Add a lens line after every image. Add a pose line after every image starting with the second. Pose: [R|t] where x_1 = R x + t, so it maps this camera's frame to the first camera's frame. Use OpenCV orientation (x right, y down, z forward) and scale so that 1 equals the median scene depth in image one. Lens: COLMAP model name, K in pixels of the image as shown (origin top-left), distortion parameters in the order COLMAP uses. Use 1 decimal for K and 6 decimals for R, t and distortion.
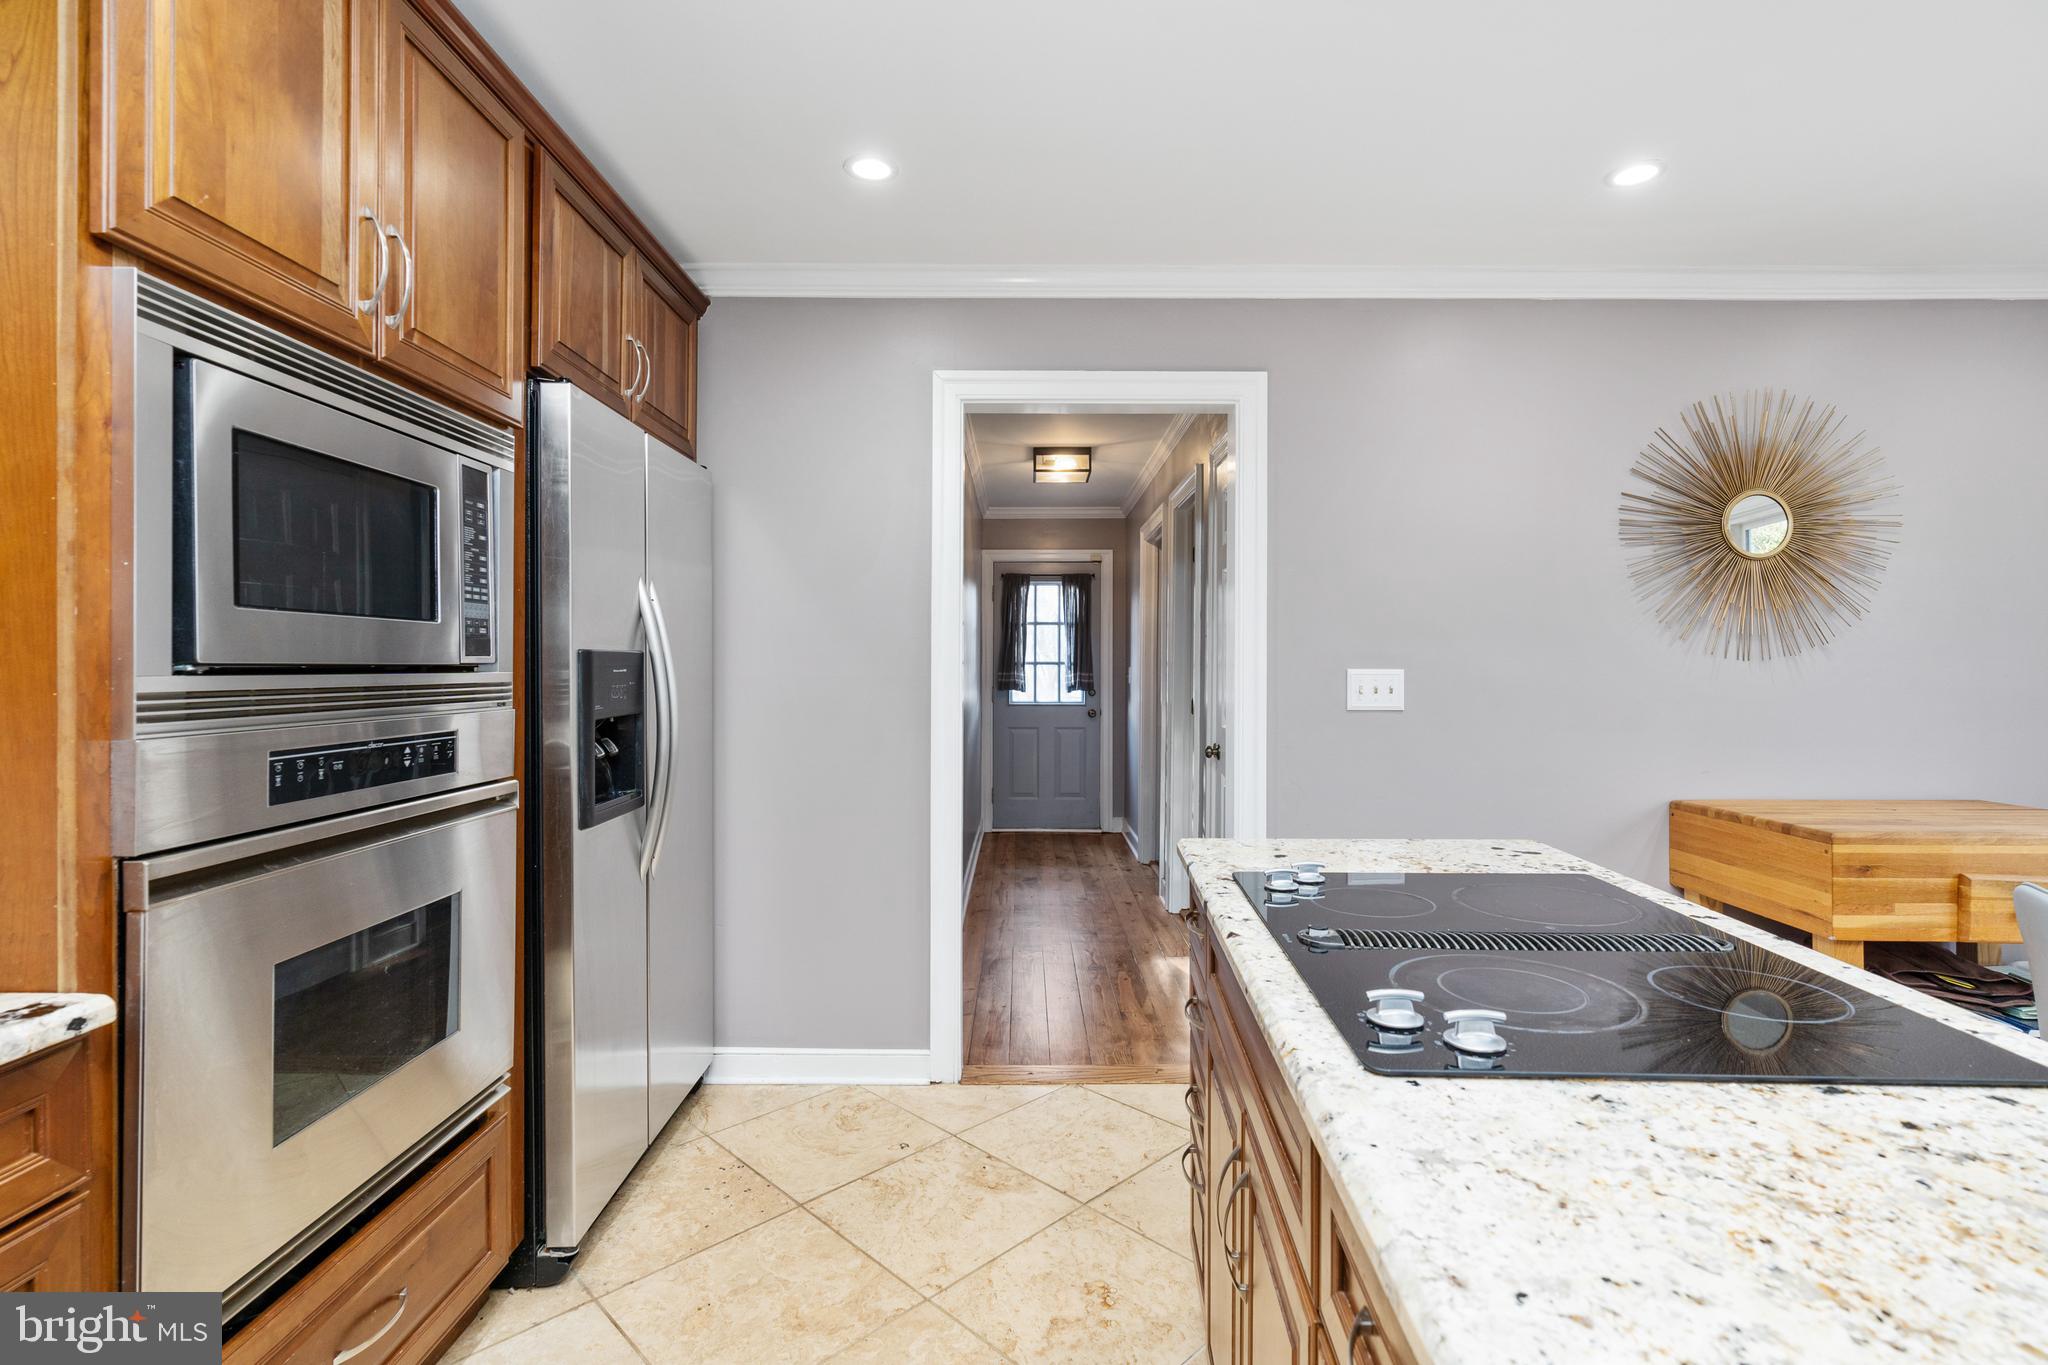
lens RADIAL K [[979.6, 0, 1024.9], [0, 979.6, 676.8], [0, 0, 1]] dist [0.000967, 0.000028]
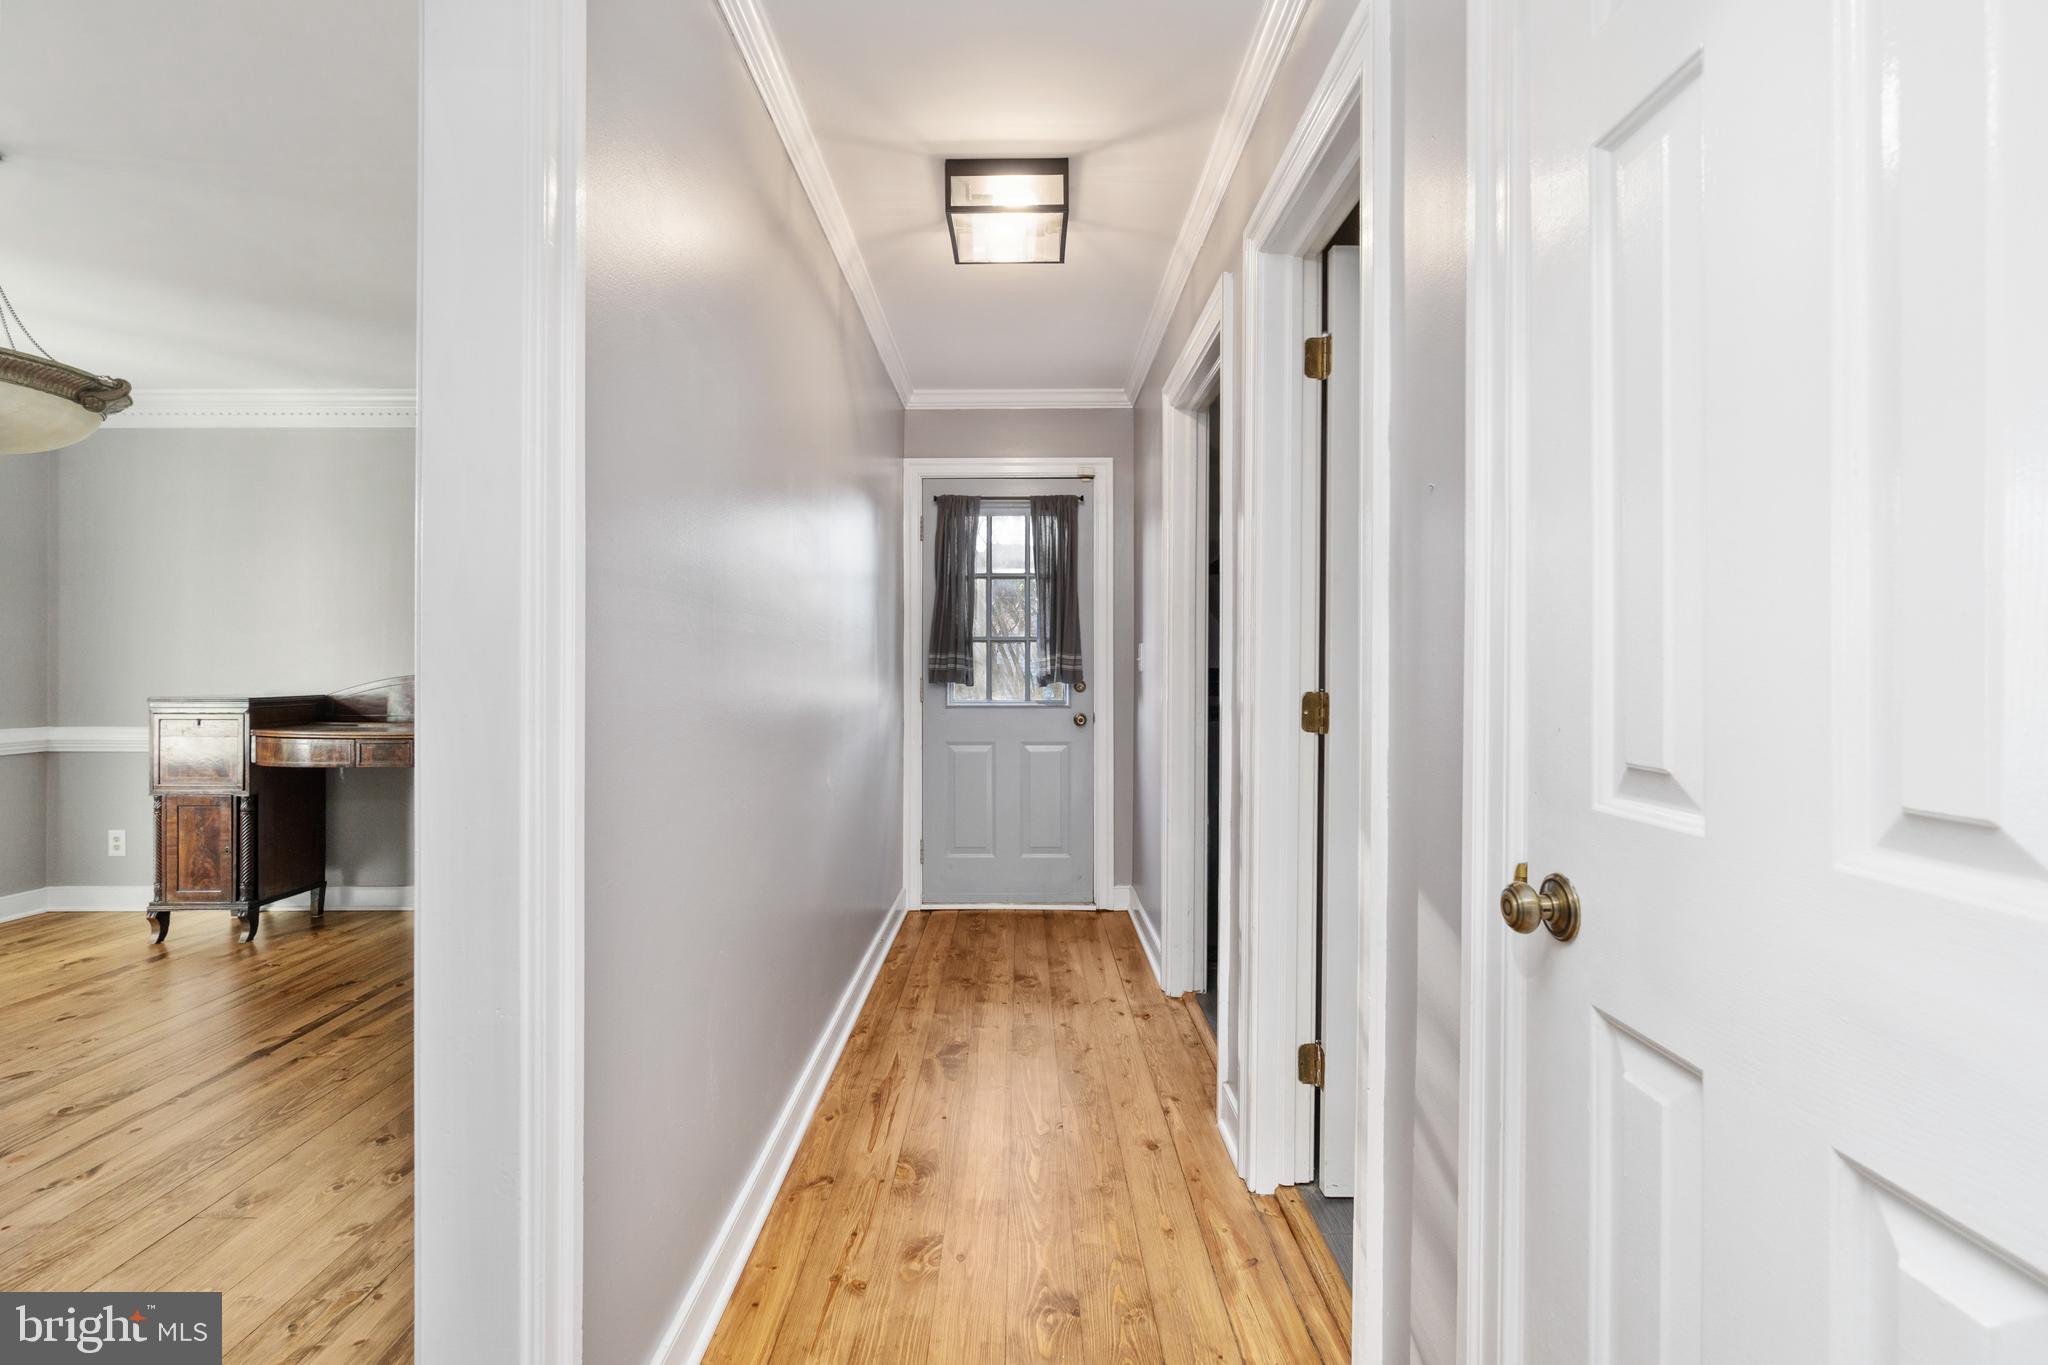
lens RADIAL K [[942.2, 0, 1022.8], [0, 942.2, 671.6], [0, 0, 1]] dist [-0.008792, 0.000318]
pose [[0.999997, -0.002174, -0.001482, 0.033600], [0.002168, 0.999989, -0.004039, 0.009192], [0.001491, 0.004035, 0.999991, 0.408272]]
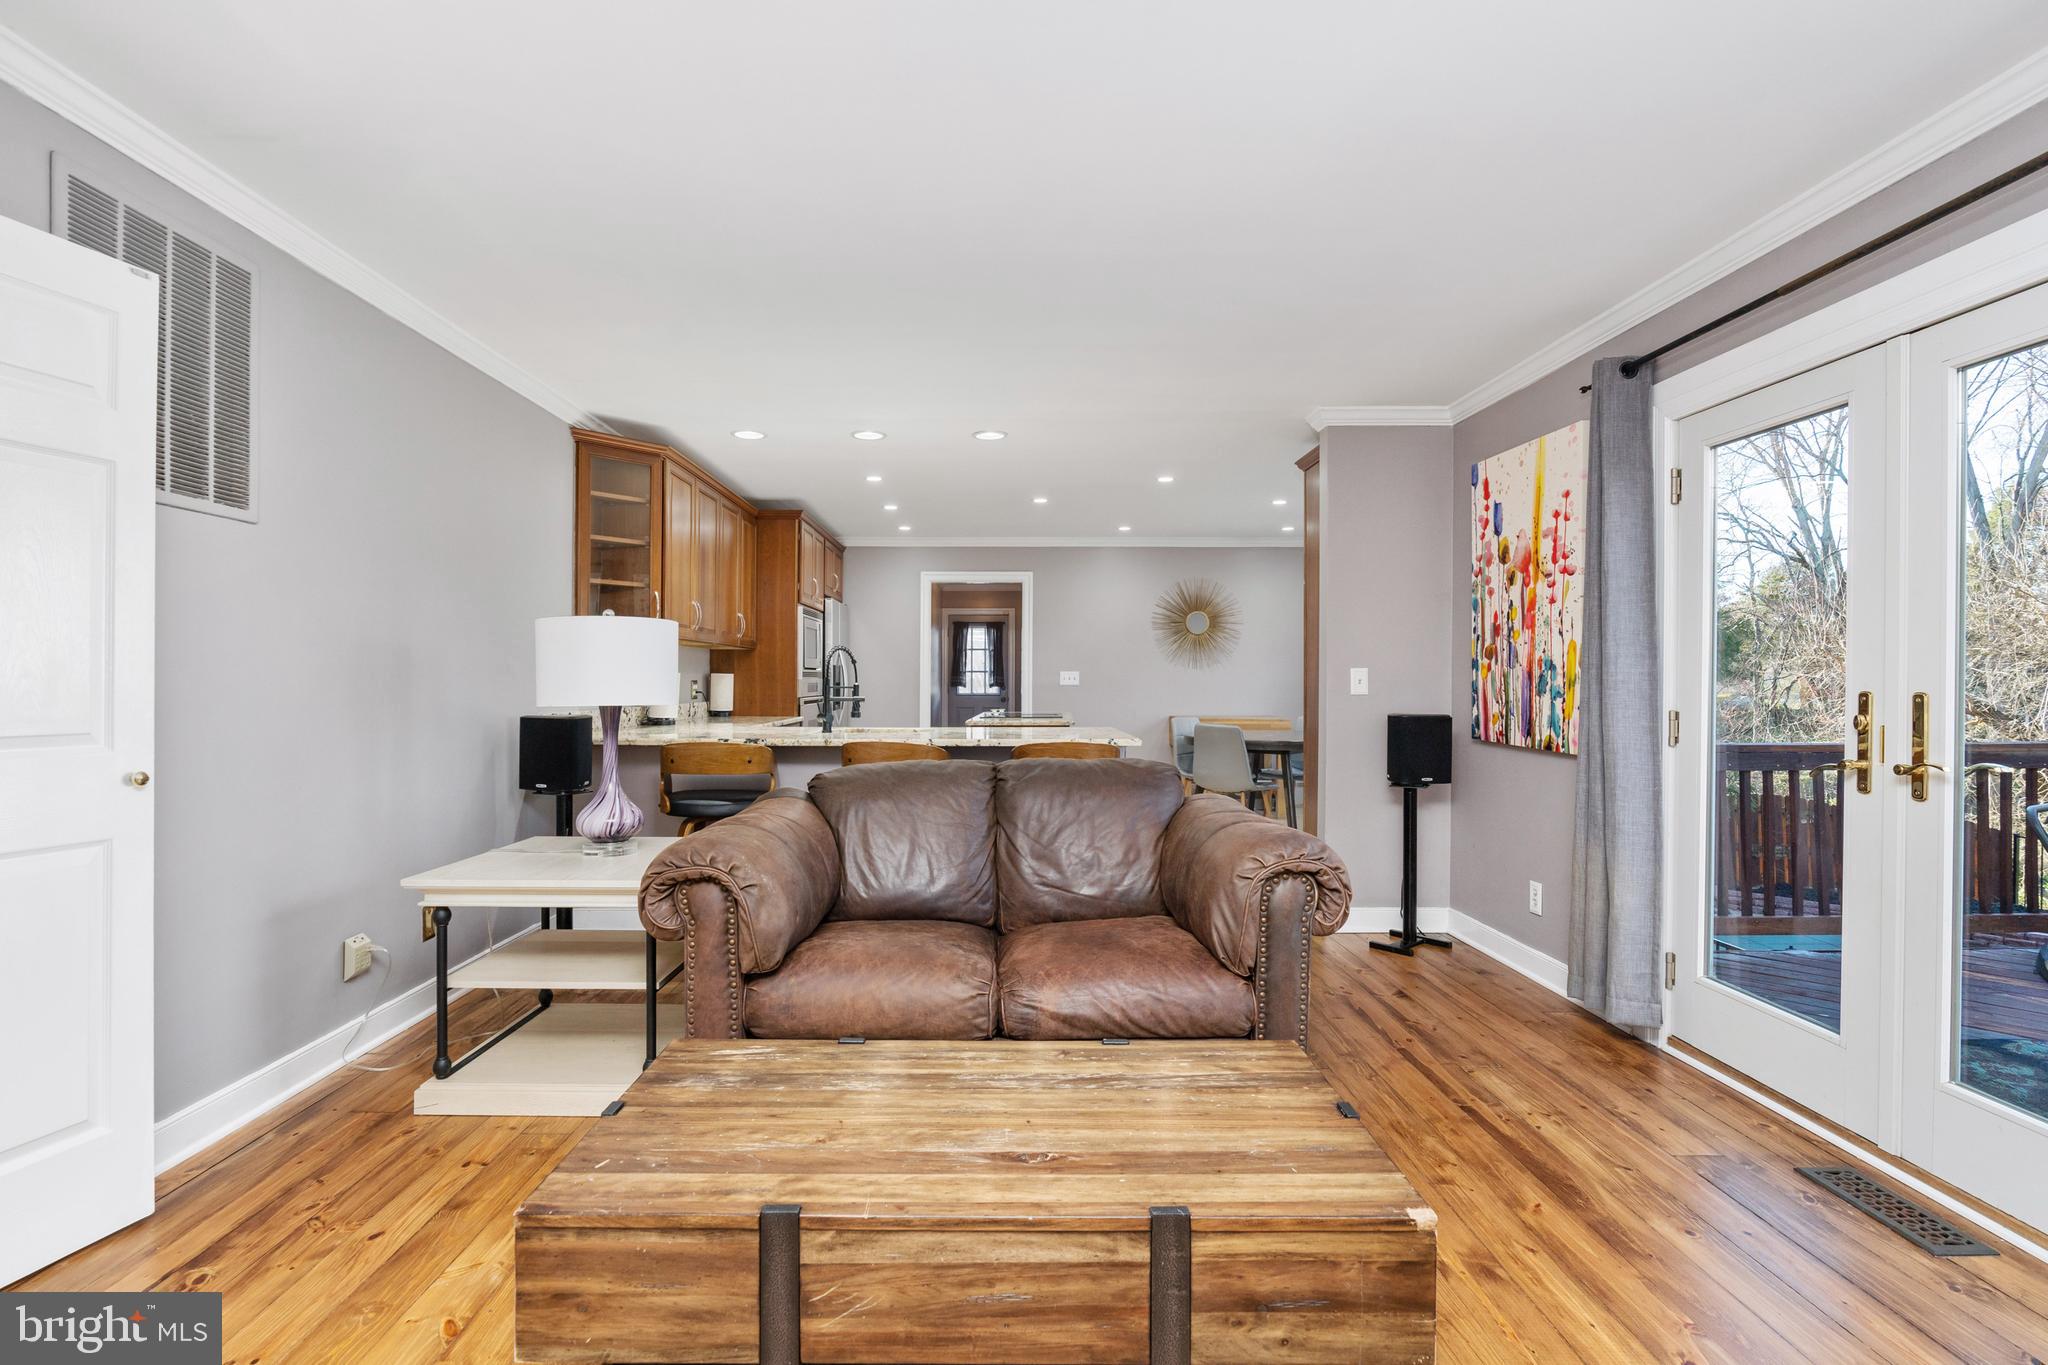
lens RADIAL K [[942.2, 0, 1013.5], [0, 942.2, 678.4], [0, 0, 1]] dist [-0.008792, 0.000318]
pose [[0.999732, 0.001546, 0.023085, 0.047737], [-0.001301, 0.999943, -0.010623, 0.016994], [-0.023100, 0.010590, 0.999677, -0.734502]]
